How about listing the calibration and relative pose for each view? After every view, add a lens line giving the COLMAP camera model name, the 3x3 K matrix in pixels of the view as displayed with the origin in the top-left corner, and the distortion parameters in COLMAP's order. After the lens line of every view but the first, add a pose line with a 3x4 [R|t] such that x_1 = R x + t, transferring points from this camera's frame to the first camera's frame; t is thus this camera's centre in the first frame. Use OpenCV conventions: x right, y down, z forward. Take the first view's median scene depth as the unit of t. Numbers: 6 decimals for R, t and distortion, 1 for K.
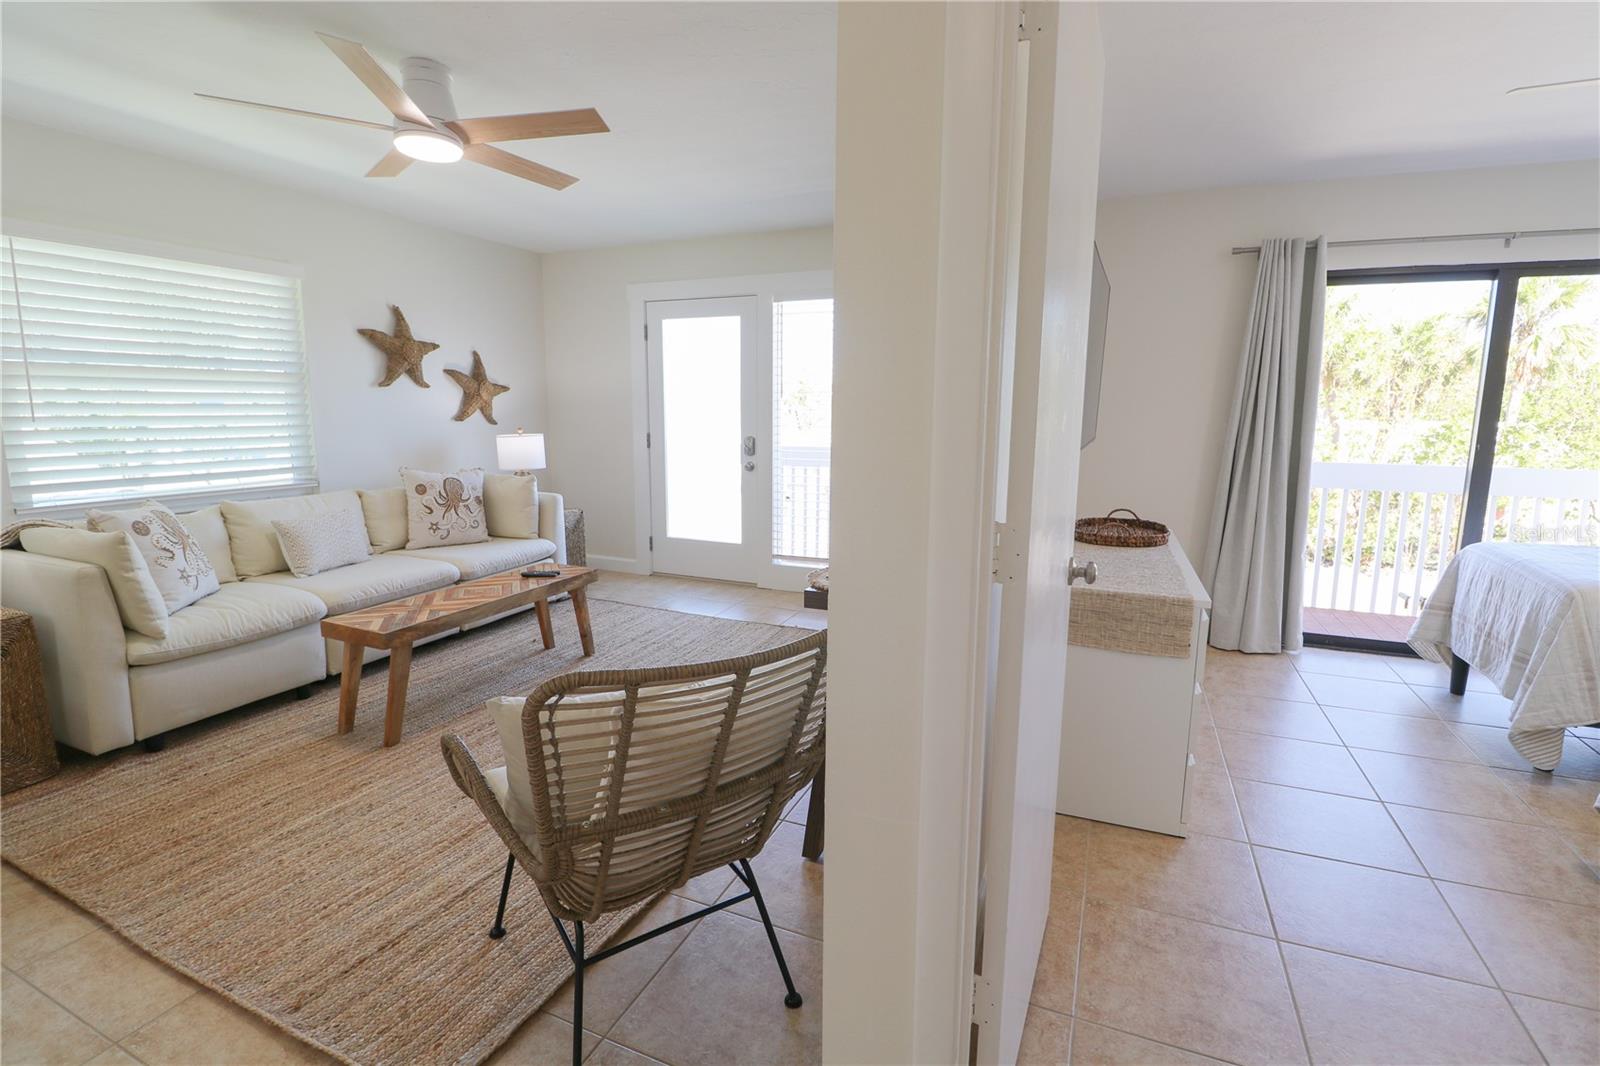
lens RADIAL K [[749.8, 0, 800.0], [0, 749.8, 533.0], [0, 0, 1]] dist [-0.001767, -0.011944]
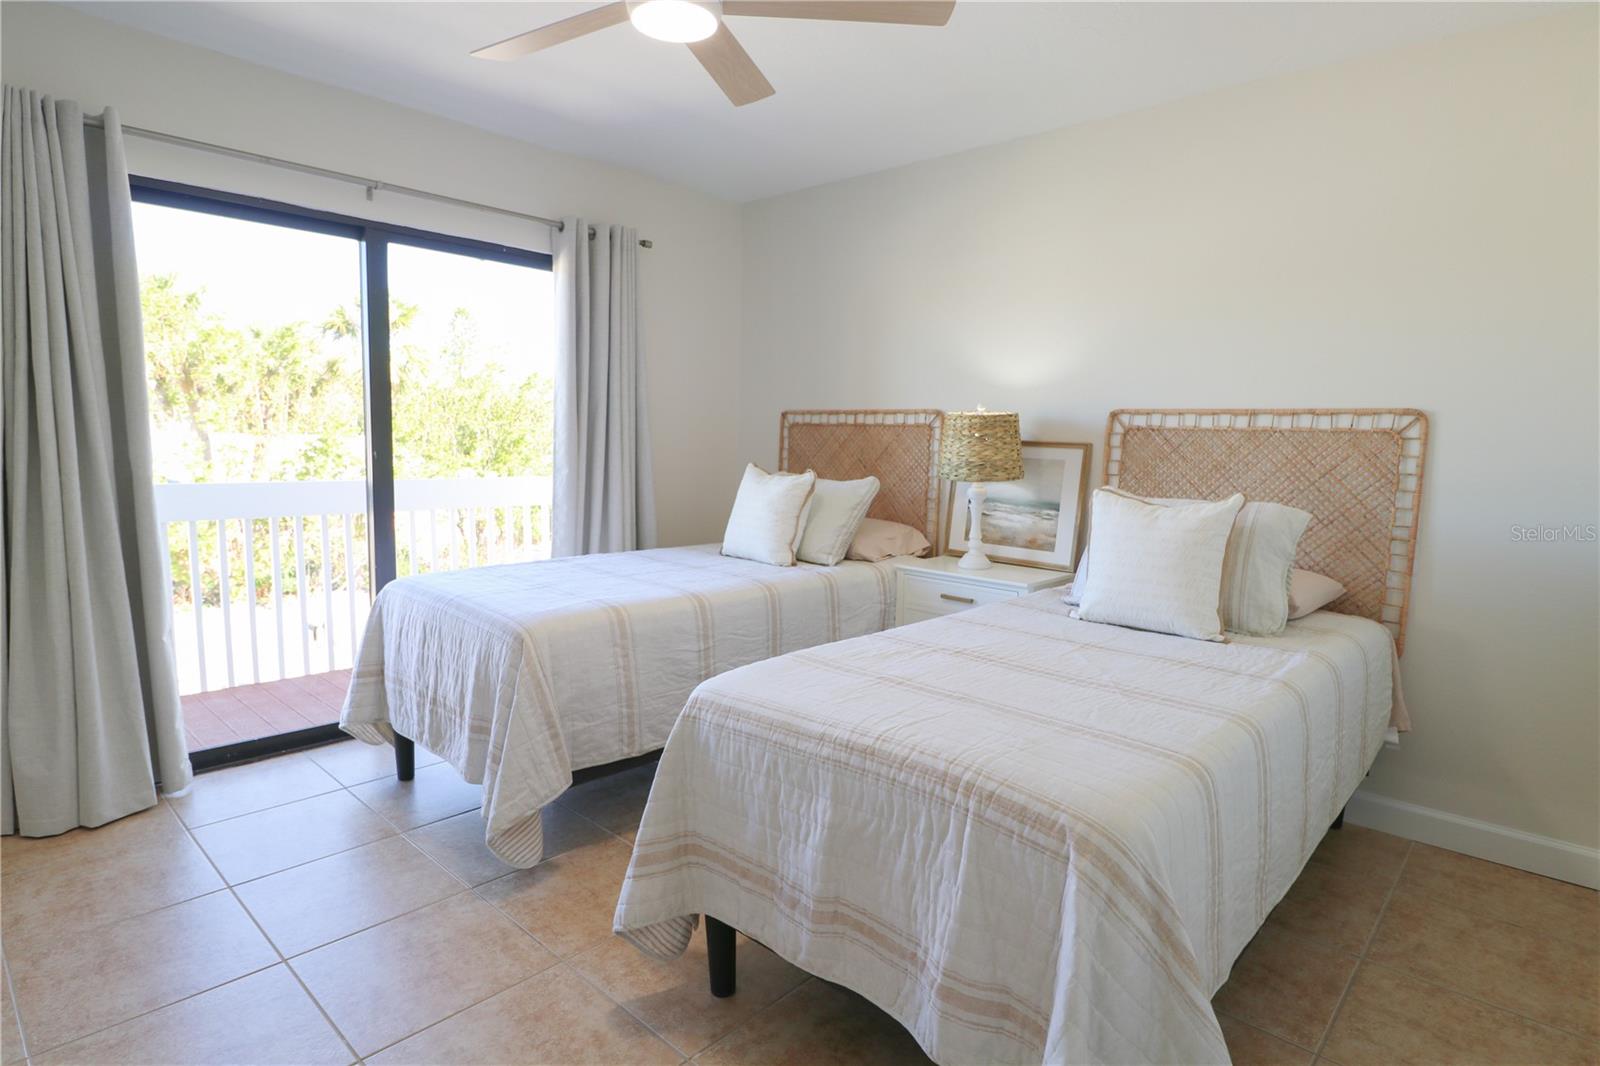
lens RADIAL K [[860.1, 0, 800.0], [0, 860.1, 533.0], [0, 0, 1]] dist [0.000184, -0.013931]
pose [[0.344893, -0.098900, 0.933417, 0.215839], [0.133272, 0.989519, 0.055601, -0.025250], [-0.929133, 0.105222, 0.354458, 0.272232]]
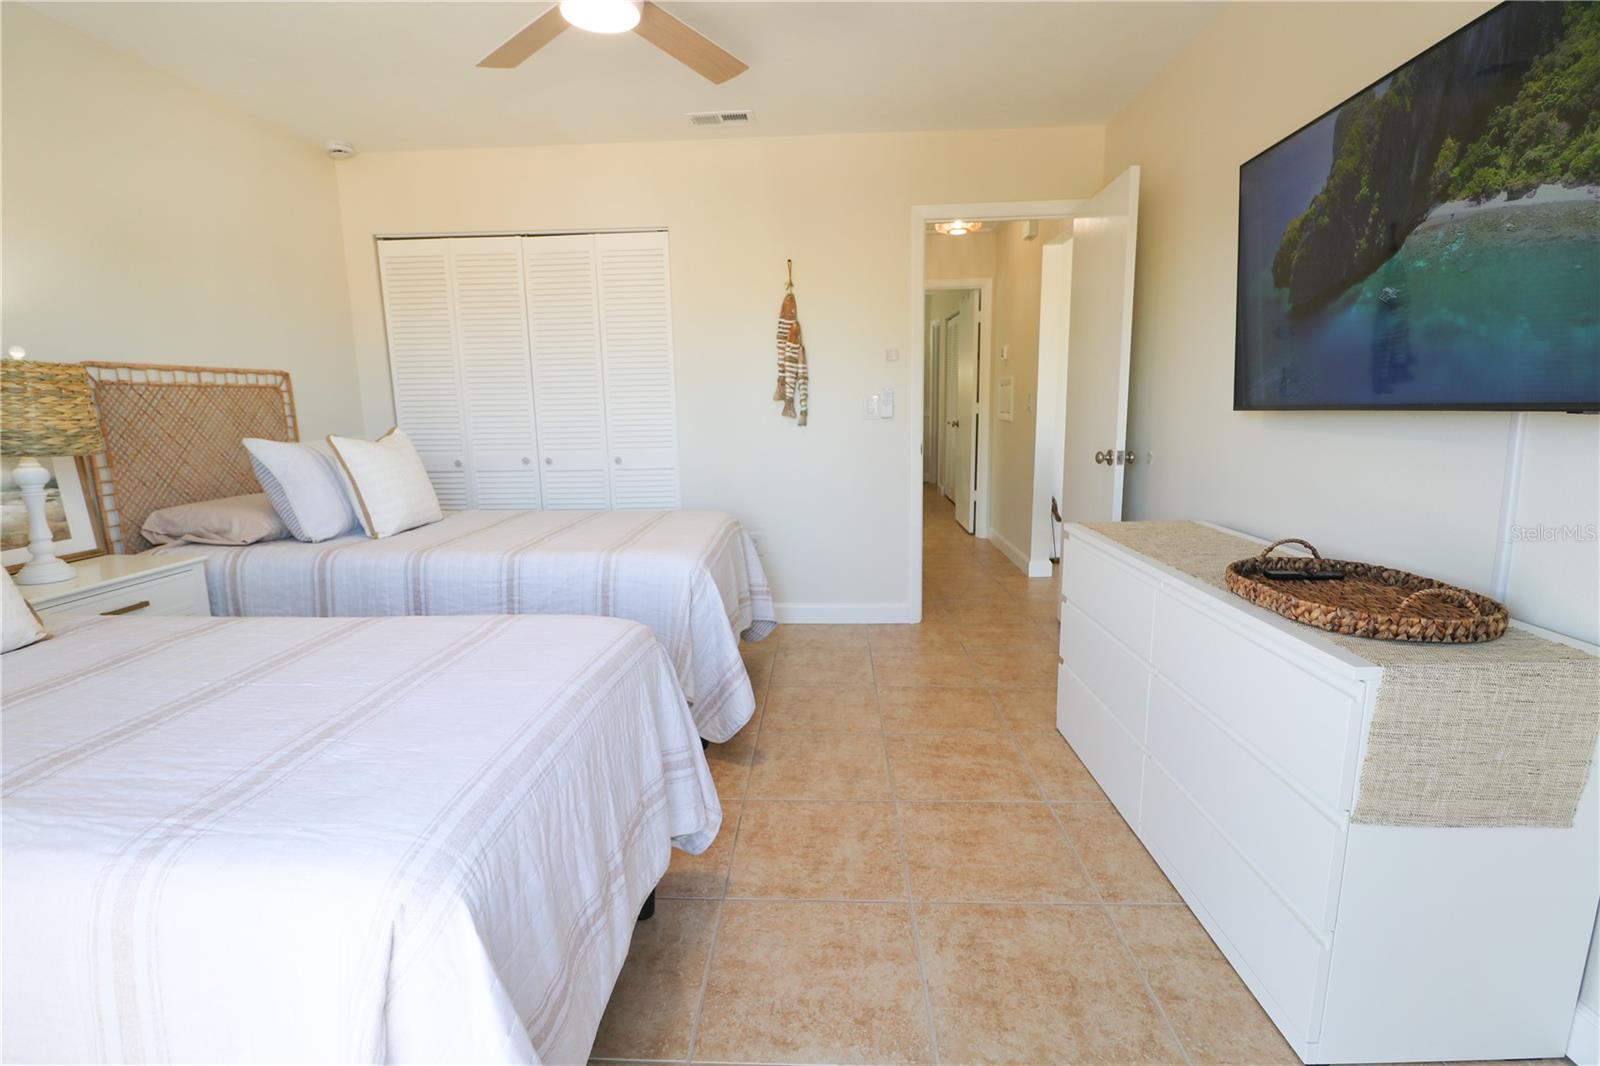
lens RADIAL K [[749.8, 0, 800.0], [0, 749.8, 533.0], [0, 0, 1]] dist [-0.001767, -0.011944]
pose [[-0.927941, 0.051040, -0.369217, 0.881376], [-0.076684, 0.943246, 0.323120, -0.191441], [0.364754, 0.328149, -0.871363, 1.216090]]
